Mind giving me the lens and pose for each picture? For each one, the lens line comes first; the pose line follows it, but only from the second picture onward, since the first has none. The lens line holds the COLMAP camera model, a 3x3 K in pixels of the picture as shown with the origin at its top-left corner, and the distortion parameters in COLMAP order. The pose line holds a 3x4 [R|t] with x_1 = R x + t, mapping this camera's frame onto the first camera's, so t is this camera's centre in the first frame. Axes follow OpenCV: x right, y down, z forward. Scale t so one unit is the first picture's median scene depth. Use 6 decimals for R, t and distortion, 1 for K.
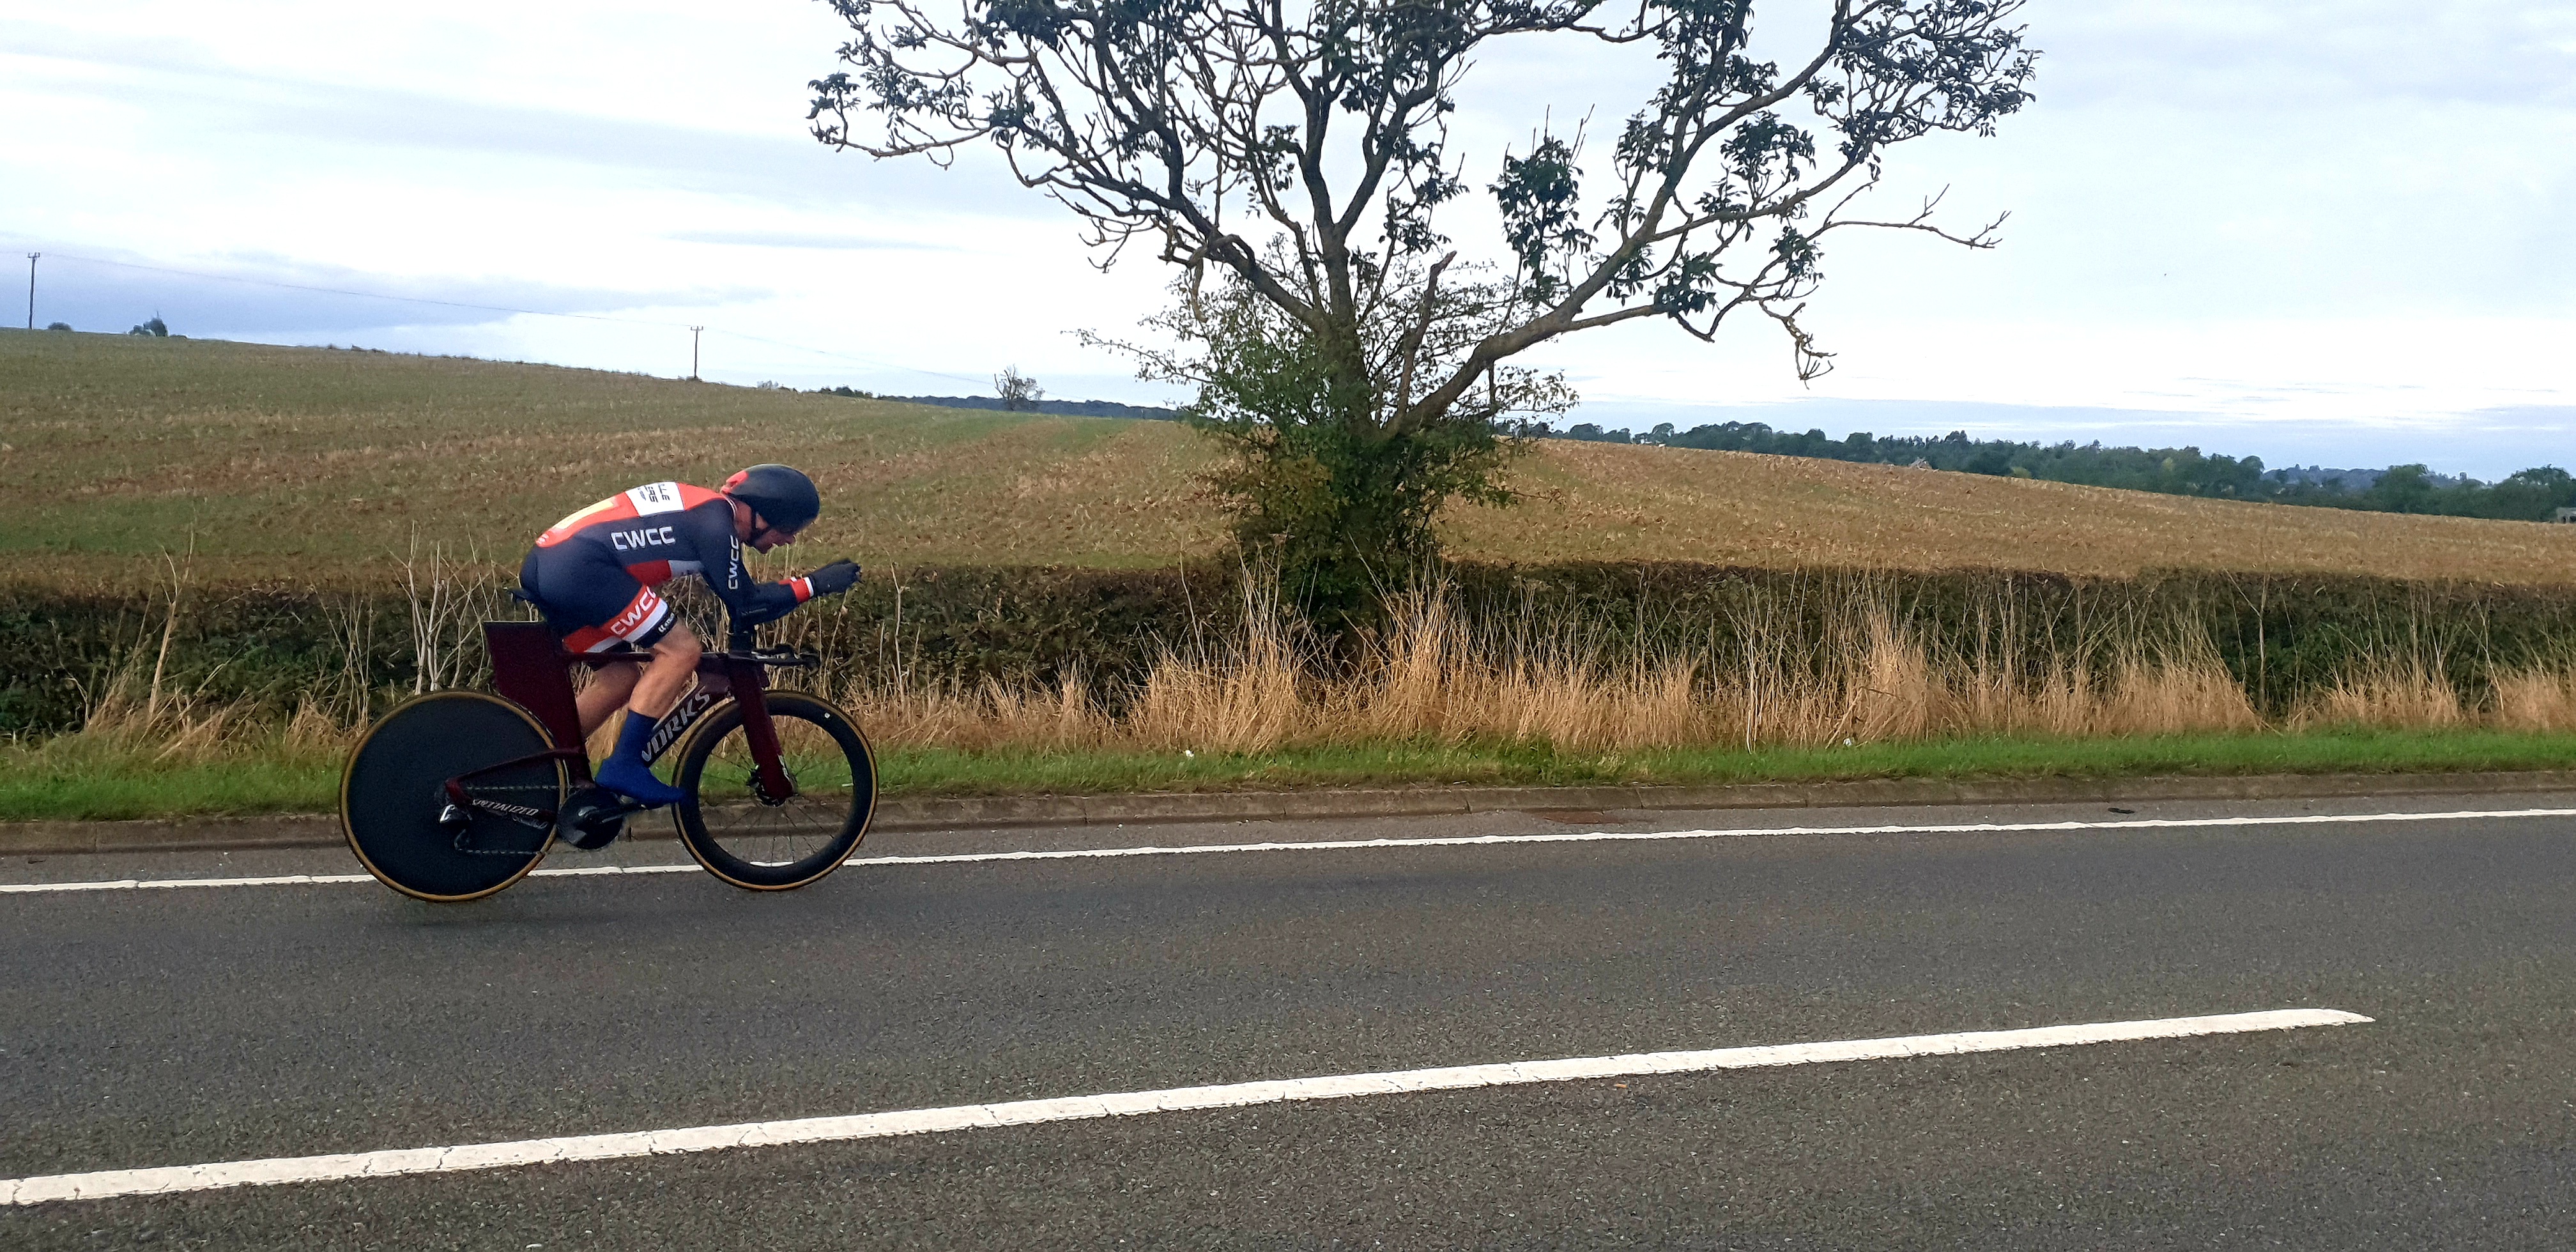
lens RADIAL K [[2374.1, 0, 1282.8], [0, 2374.1, 662.8], [0, 0, 1]] dist [0.131916, -0.314083]
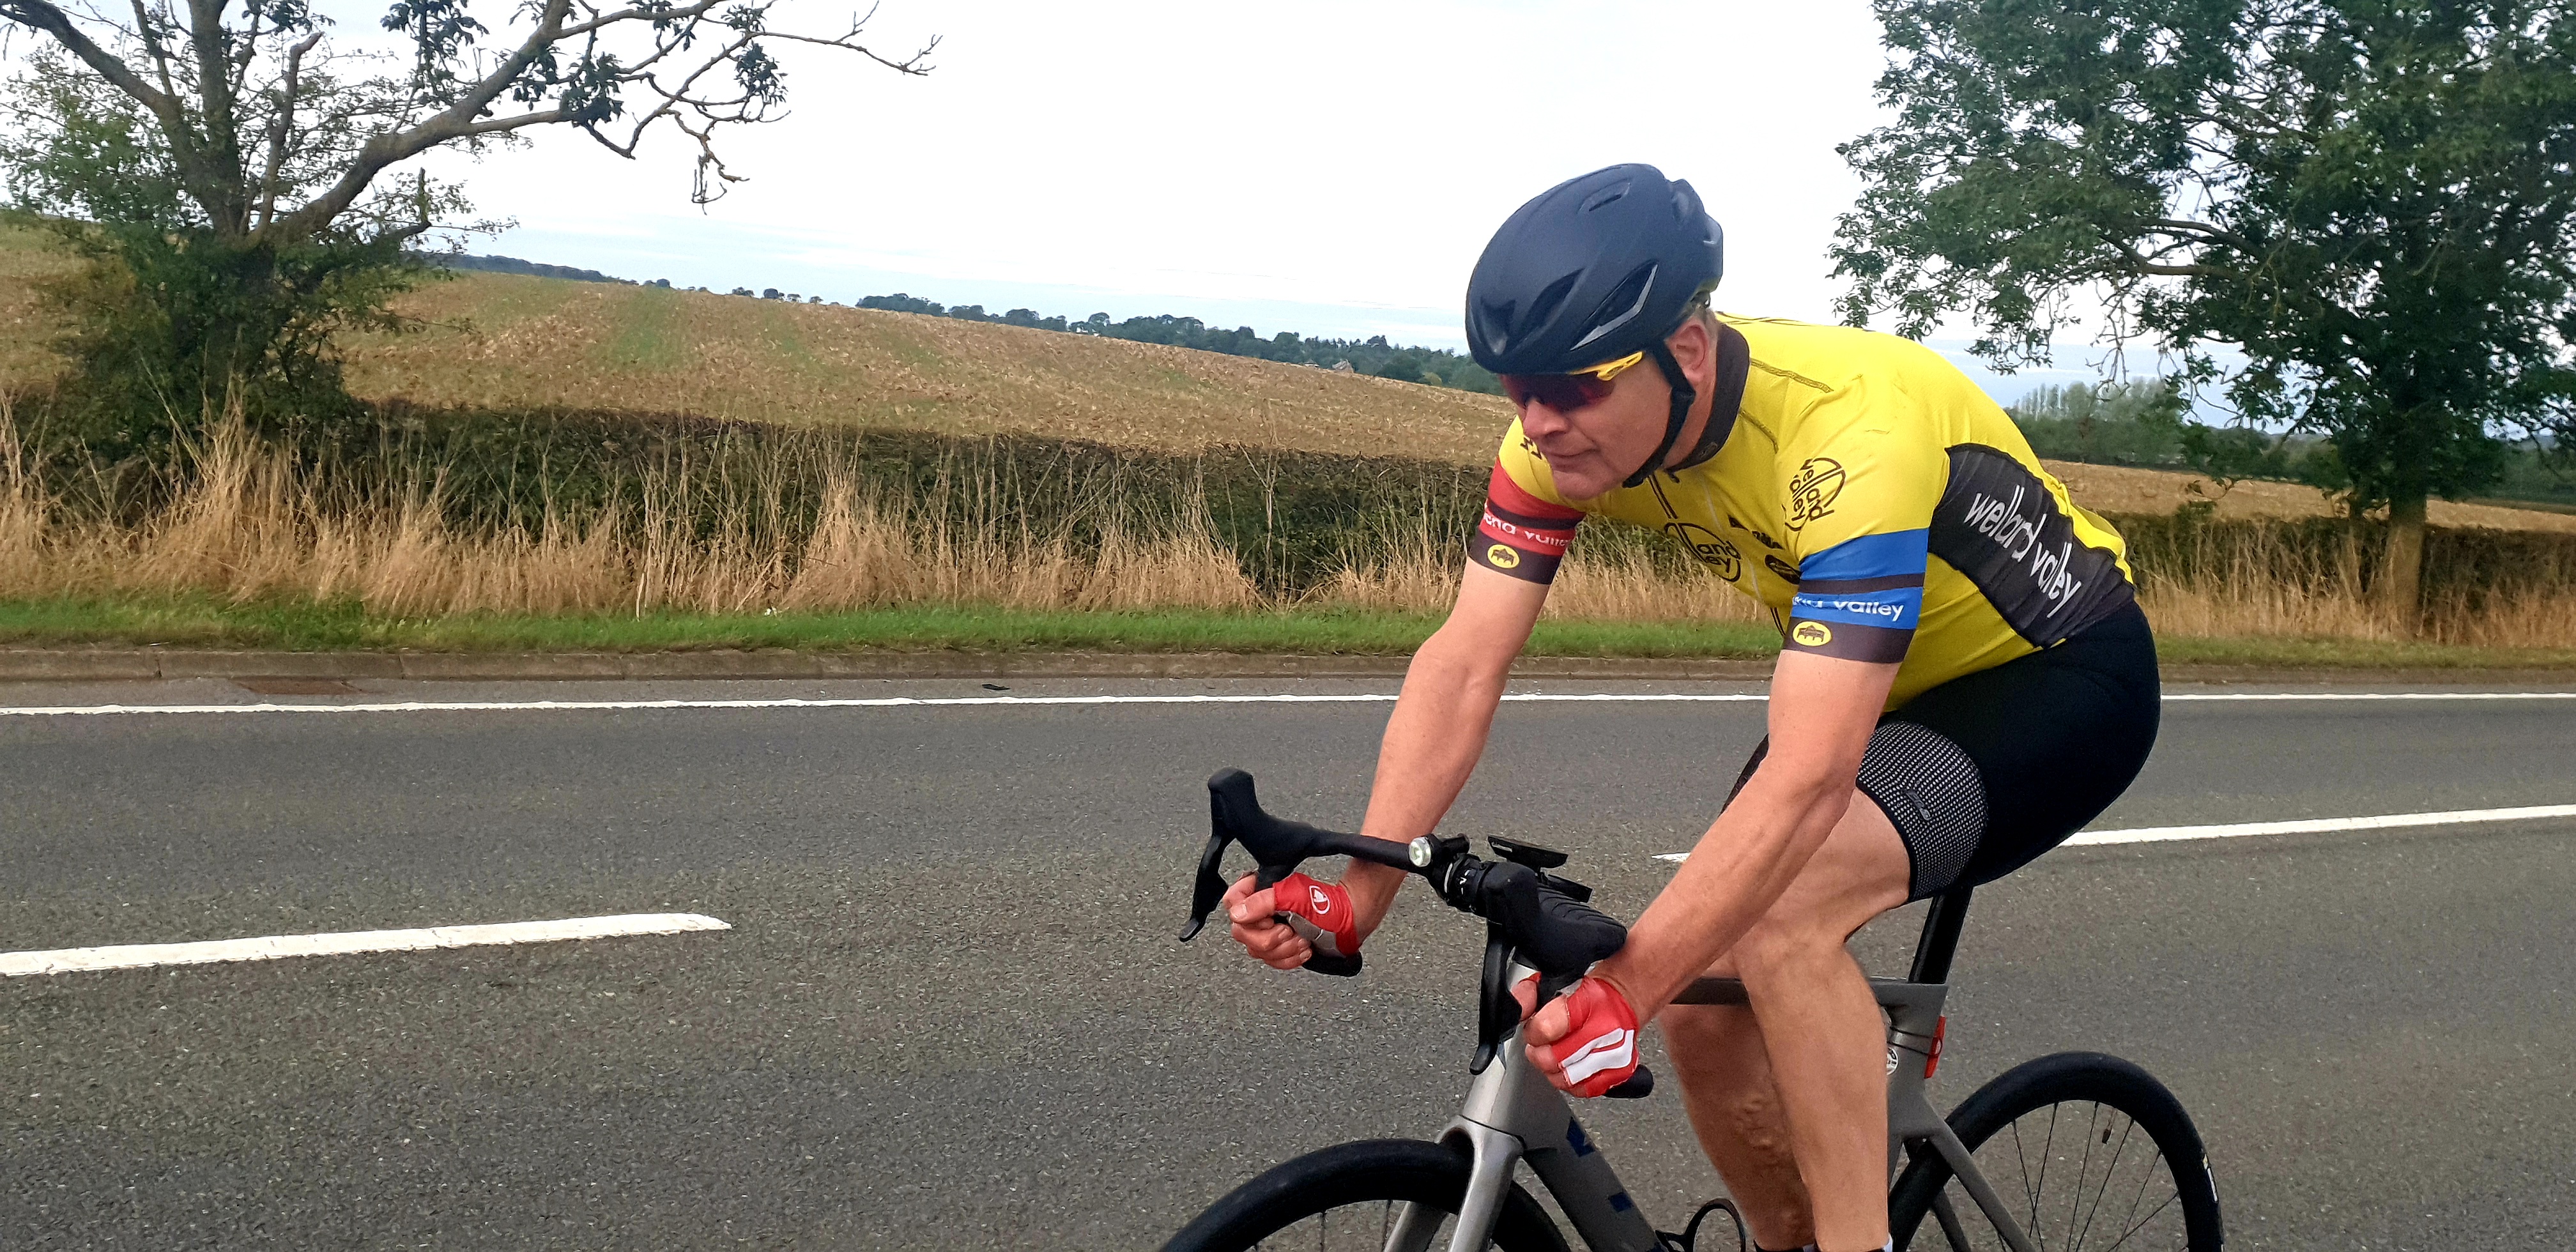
lens RADIAL K [[2398.6, 0, 1260.4], [0, 2398.6, 616.0], [0, 0, 1]] dist [0.080411, -0.282800]
pose [[0.975583, 0.019836, 0.218735, 0.215808], [-0.025687, 0.999383, 0.023940, 0.008218], [-0.218125, -0.028974, 0.975491, 0.069224]]
